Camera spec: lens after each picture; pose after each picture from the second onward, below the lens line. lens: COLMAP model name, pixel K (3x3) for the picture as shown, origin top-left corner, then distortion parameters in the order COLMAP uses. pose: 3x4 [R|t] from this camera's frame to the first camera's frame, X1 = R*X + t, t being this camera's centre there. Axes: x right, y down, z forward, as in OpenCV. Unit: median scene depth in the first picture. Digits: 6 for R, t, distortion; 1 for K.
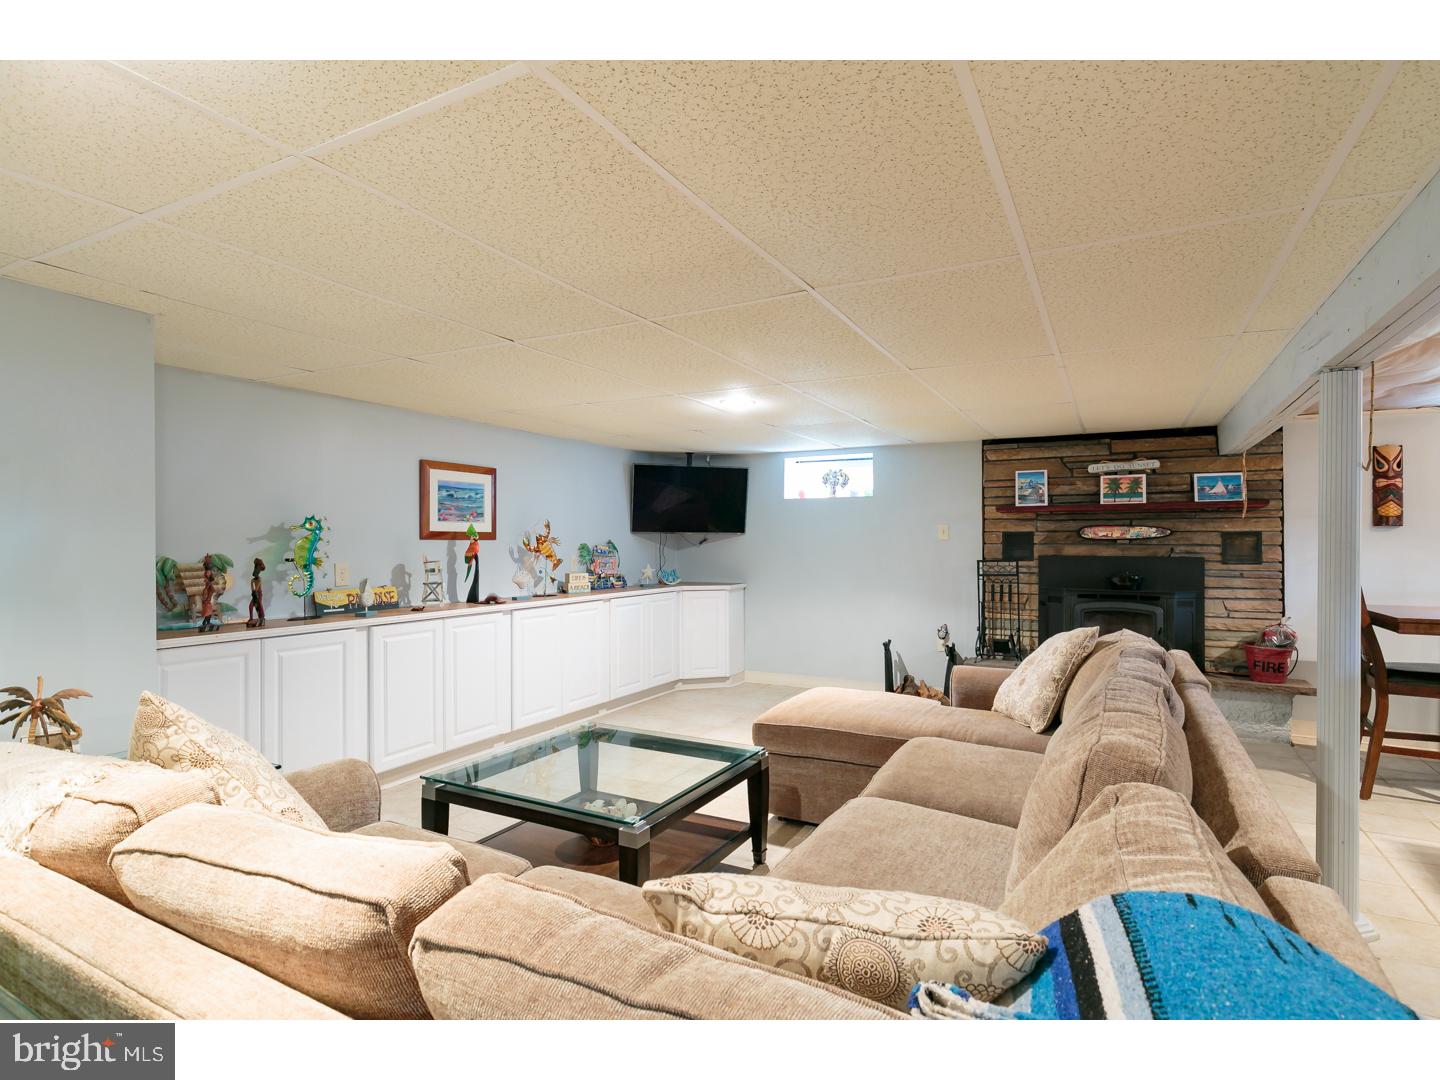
lens RADIAL K [[751.1, 0, 720.0], [0, 751.1, 540.0], [0, 0, 1]] dist [-0.006839, -0.000919]
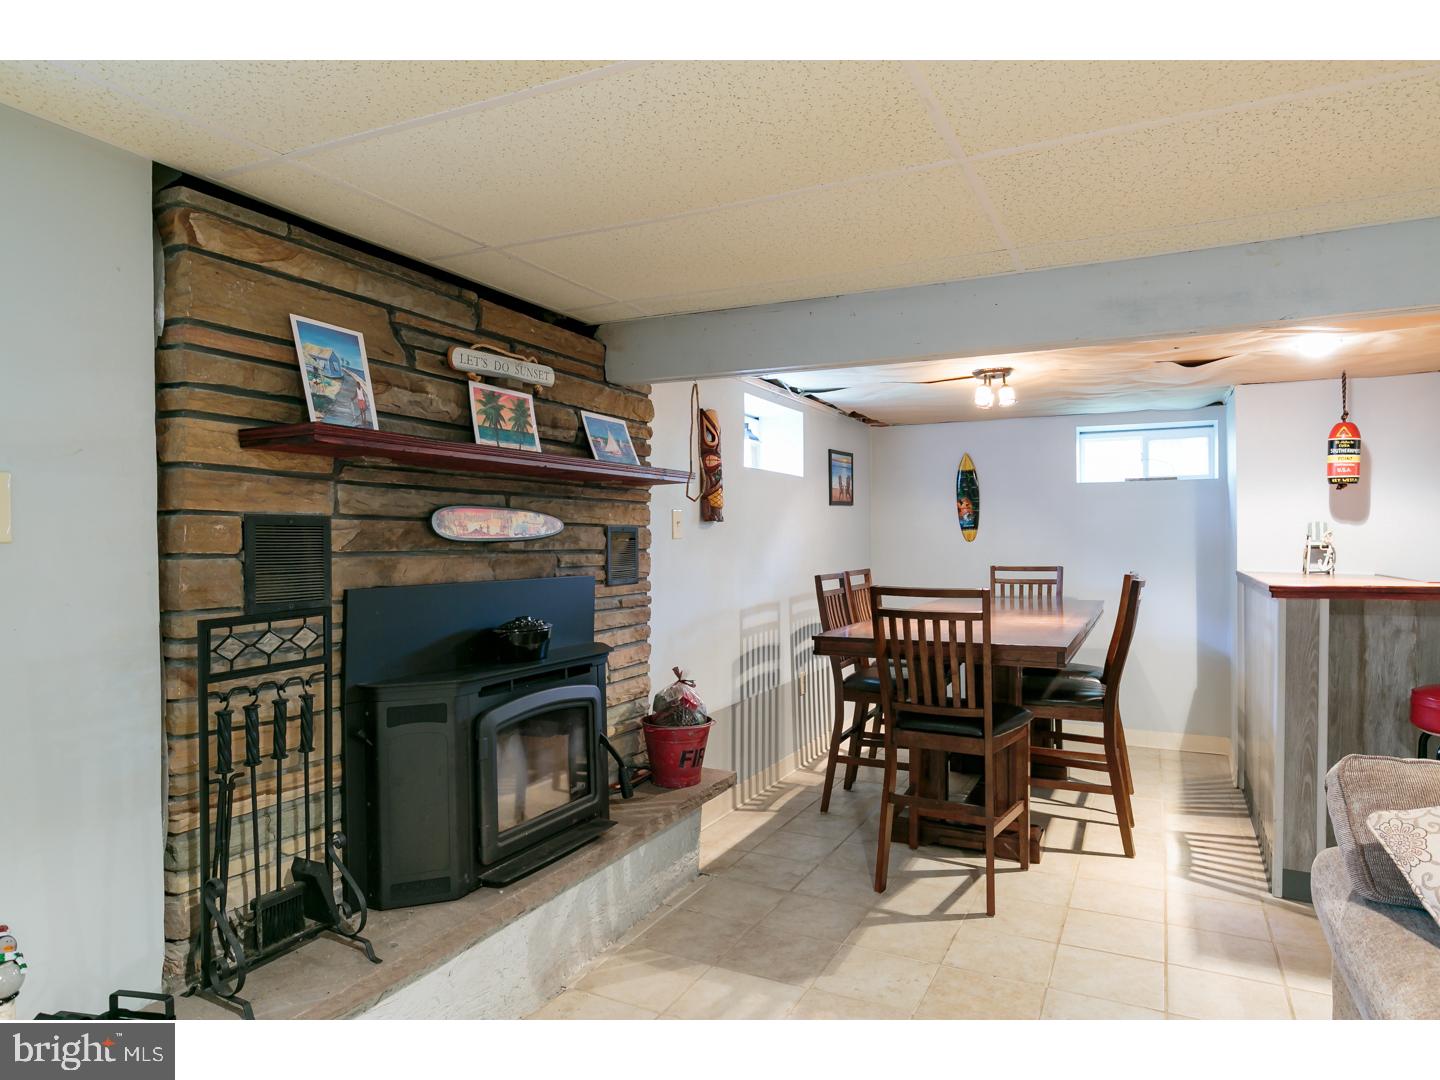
lens RADIAL K [[872.0, 0, 720.0], [0, 872.0, 540.0], [0, 0, 1]] dist [0.000616, -0.000162]
pose [[-0.033768, 0.001975, 0.999428, 0.040125], [0.005151, 0.999985, -0.001802, 0.000581], [-0.999416, 0.005088, -0.033778, 0.866546]]
